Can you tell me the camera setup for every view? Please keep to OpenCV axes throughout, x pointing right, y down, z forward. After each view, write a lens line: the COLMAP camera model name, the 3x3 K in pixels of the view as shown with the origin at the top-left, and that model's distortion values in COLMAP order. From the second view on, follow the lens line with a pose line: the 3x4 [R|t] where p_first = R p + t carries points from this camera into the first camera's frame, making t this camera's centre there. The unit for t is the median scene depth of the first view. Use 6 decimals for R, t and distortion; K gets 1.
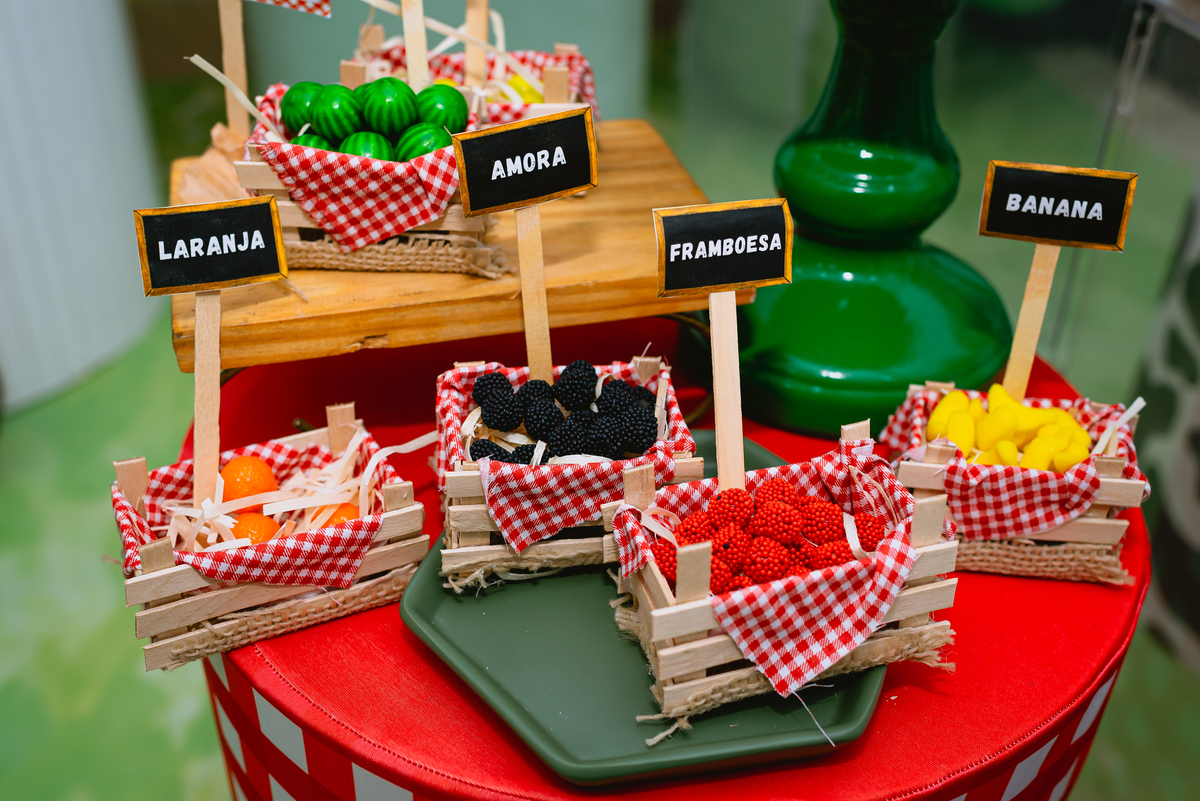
lens RADIAL K [[1300.5, 0, 600.0], [0, 1300.5, 400.5], [0, 0, 1]] dist [-0.006117, 0.009516]
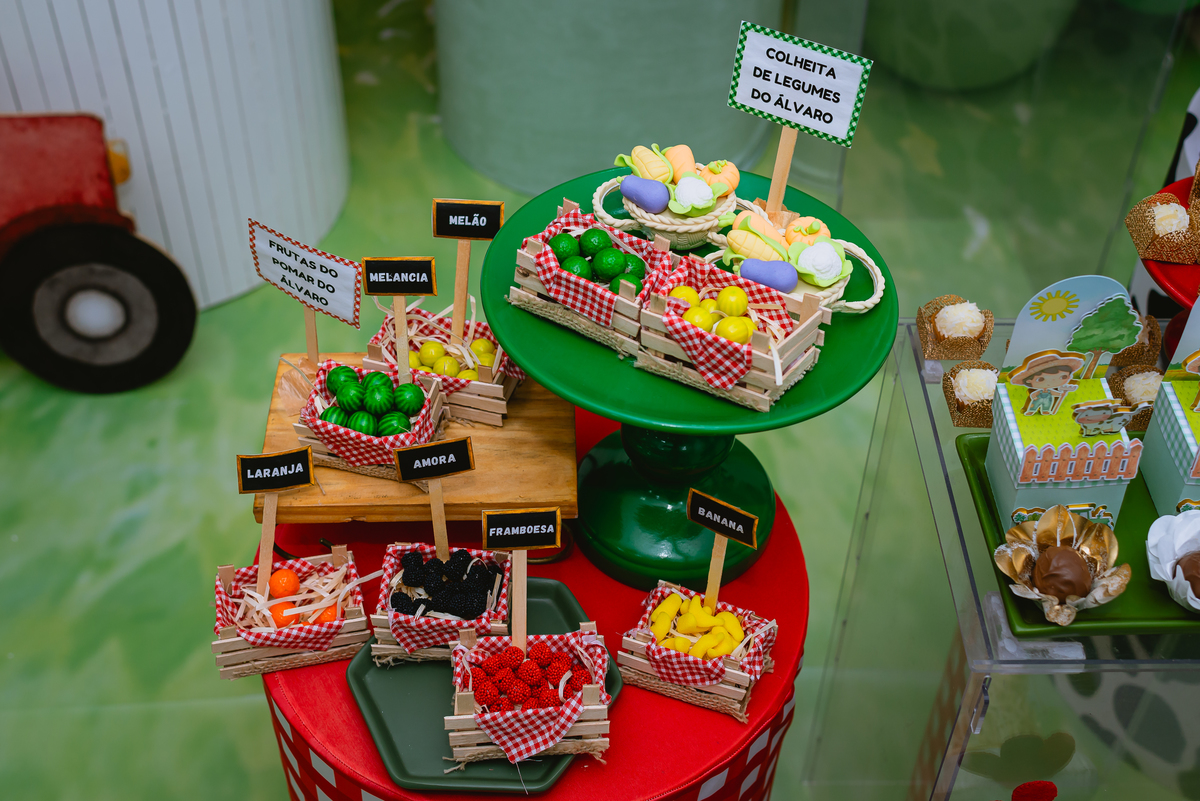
lens RADIAL K [[1421.6, 0, 599.1], [0, 1421.6, 301.0], [0, 0, 1]] dist [0.003431, 0.018656]
pose [[0.975954, 0.145743, -0.162088, 0.473211], [-0.127046, 0.984572, 0.120321, -0.680547], [0.177124, -0.096835, 0.979413, -0.949654]]
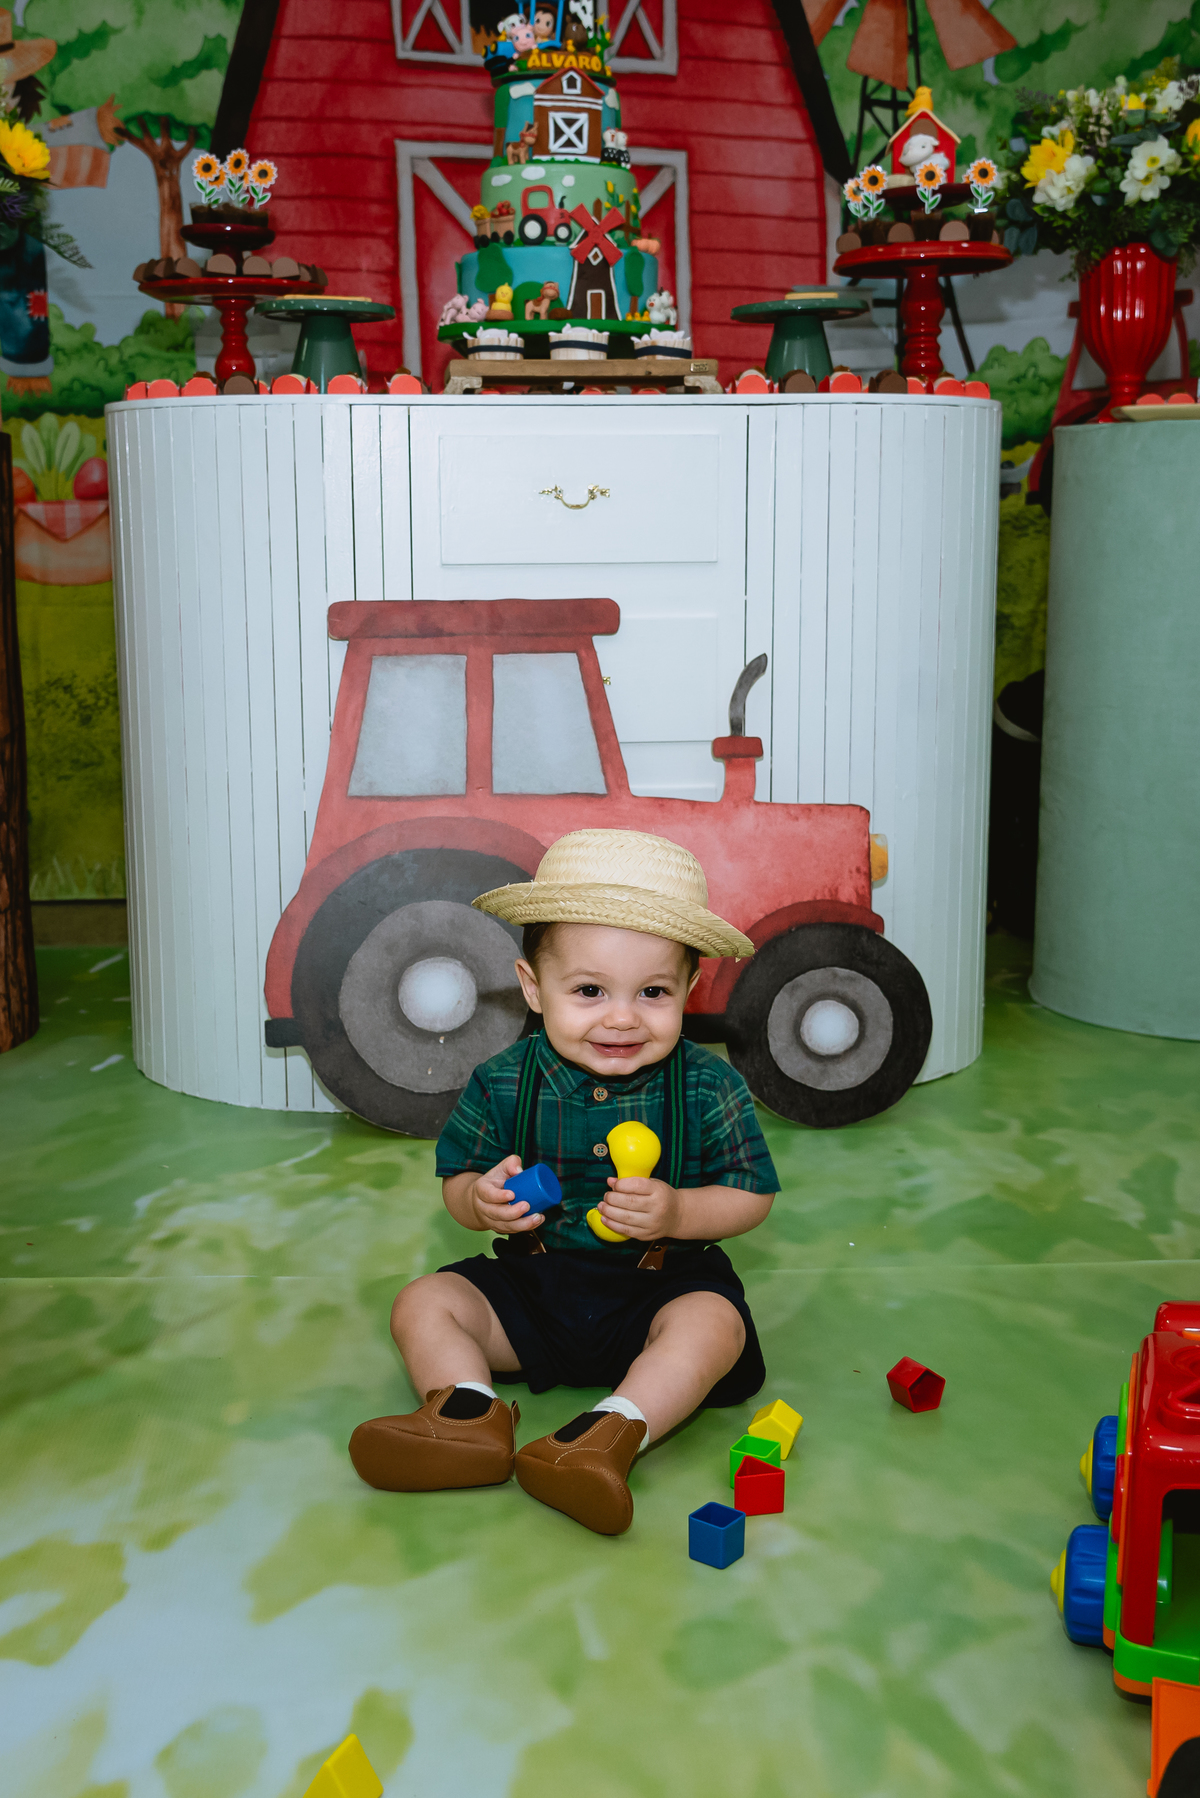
lens RADIAL K [[2066.2, 0, 525.5], [0, 2066.2, 908.8], [0, 0, 1]] dist [0.010188, -0.014555]
pose [[0.965630, 0.029764, -0.258212, -0.898391], [-0.131166, 0.913453, -0.385225, 1.944032], [0.224399, 0.405854, 0.885962, -2.512557]]
